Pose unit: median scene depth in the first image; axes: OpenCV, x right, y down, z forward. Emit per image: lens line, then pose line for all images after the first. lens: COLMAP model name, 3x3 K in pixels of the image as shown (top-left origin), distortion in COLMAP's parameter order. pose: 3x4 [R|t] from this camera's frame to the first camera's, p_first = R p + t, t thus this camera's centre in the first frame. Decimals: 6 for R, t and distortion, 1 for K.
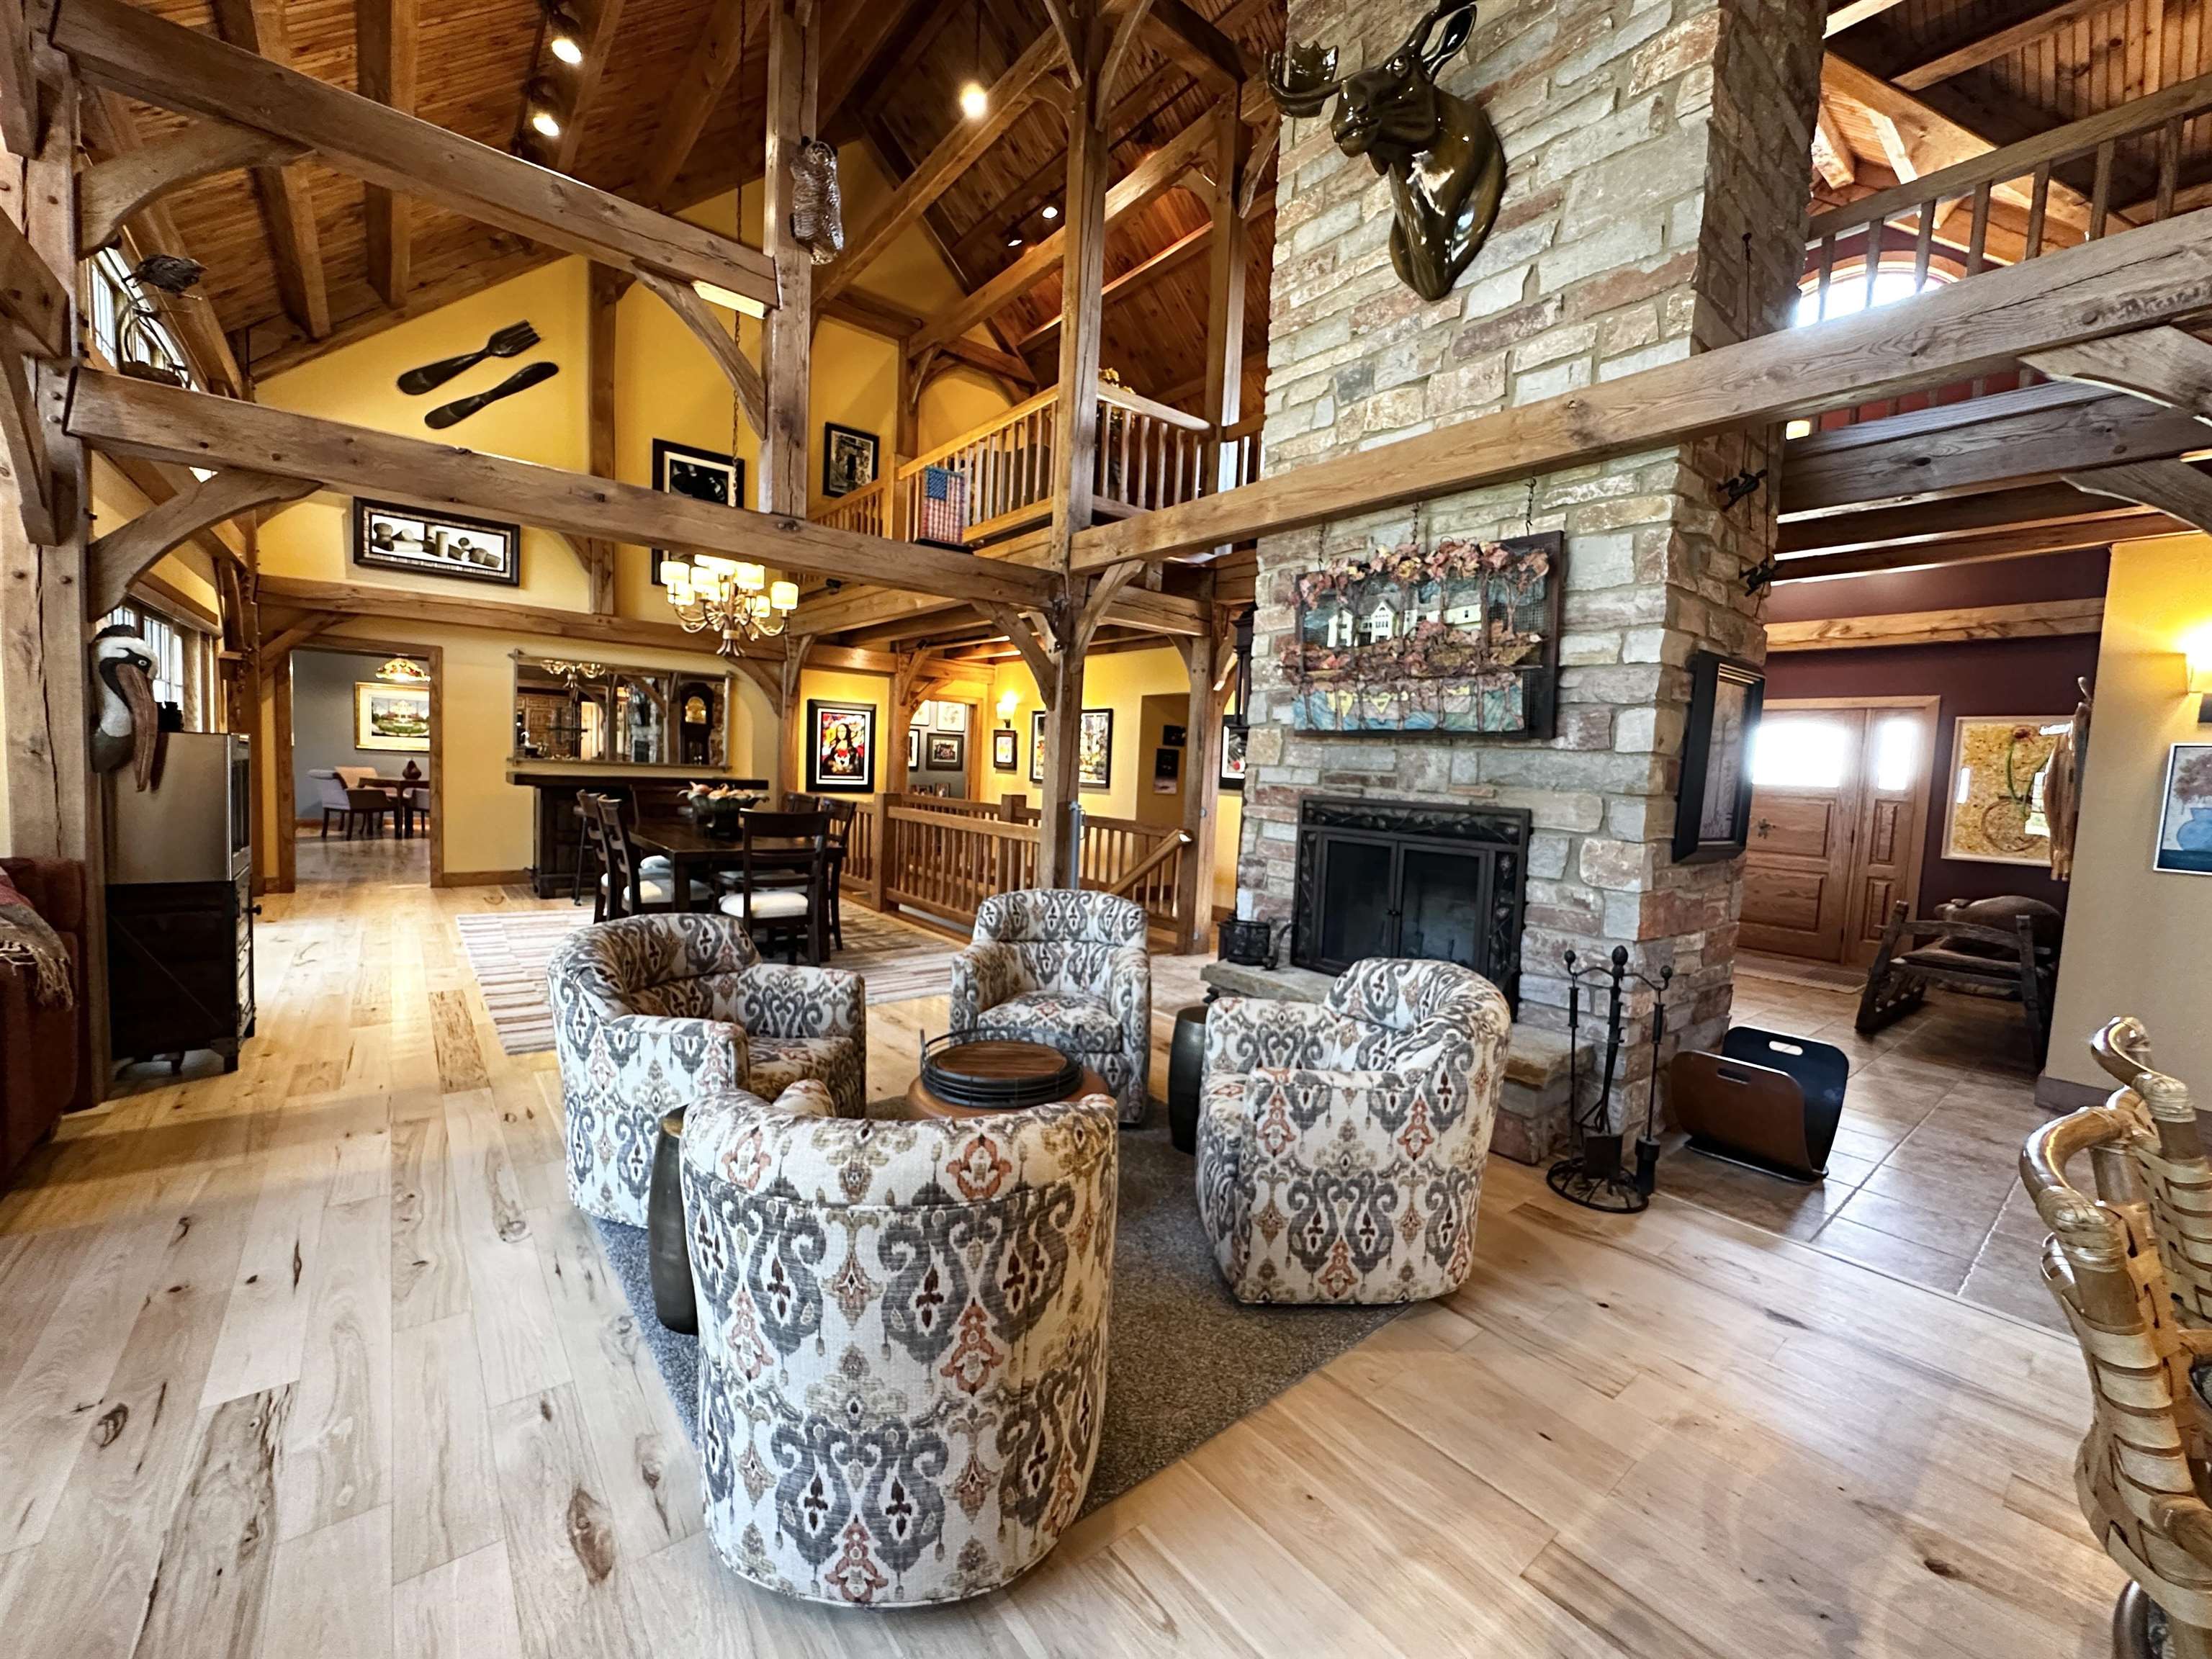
lens RADIAL K [[888.8, 0, 1105.6], [0, 888.8, 828.1], [0, 0, 1]] dist [-0.001860, 0.000030]
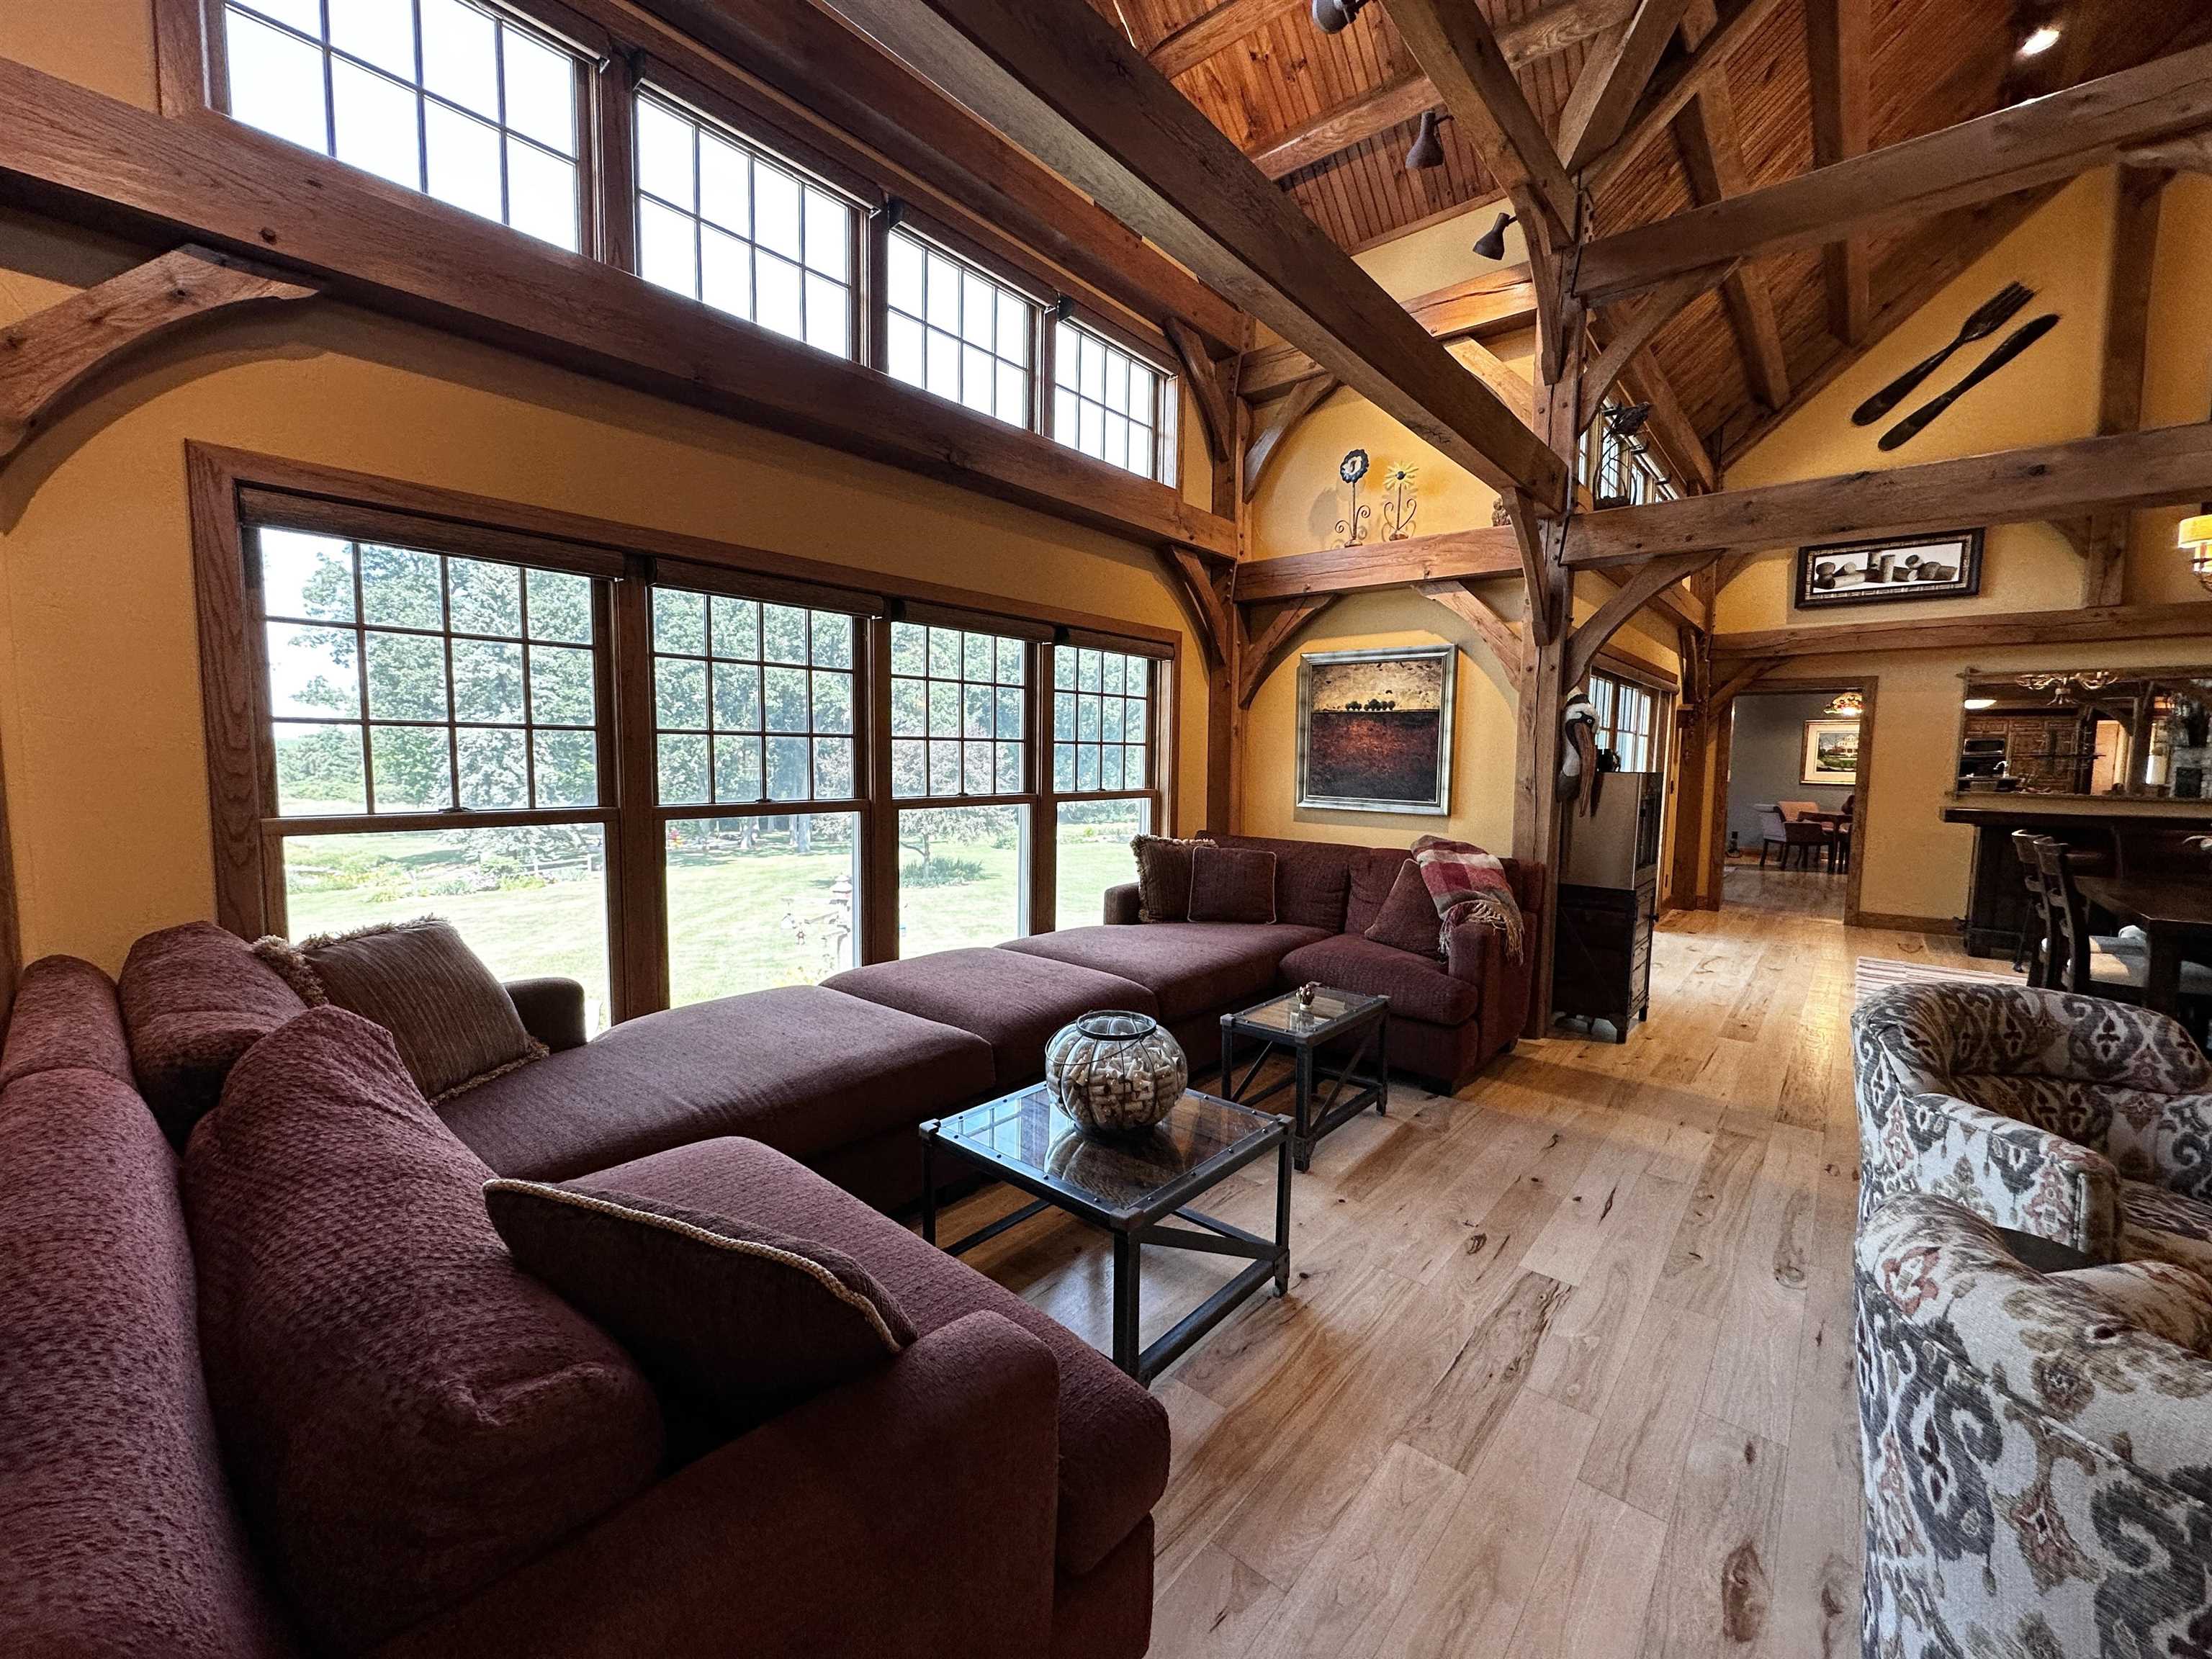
lens RADIAL K [[888.8, 0, 1110.0], [0, 888.8, 828.8], [0, 0, 1]] dist [-0.001860, 0.000030]
pose [[0.184418, 0.035537, -0.982205, 0.101315], [-0.074028, 0.997010, 0.022173, 0.000400], [0.980056, 0.068622, 0.186497, 0.044964]]
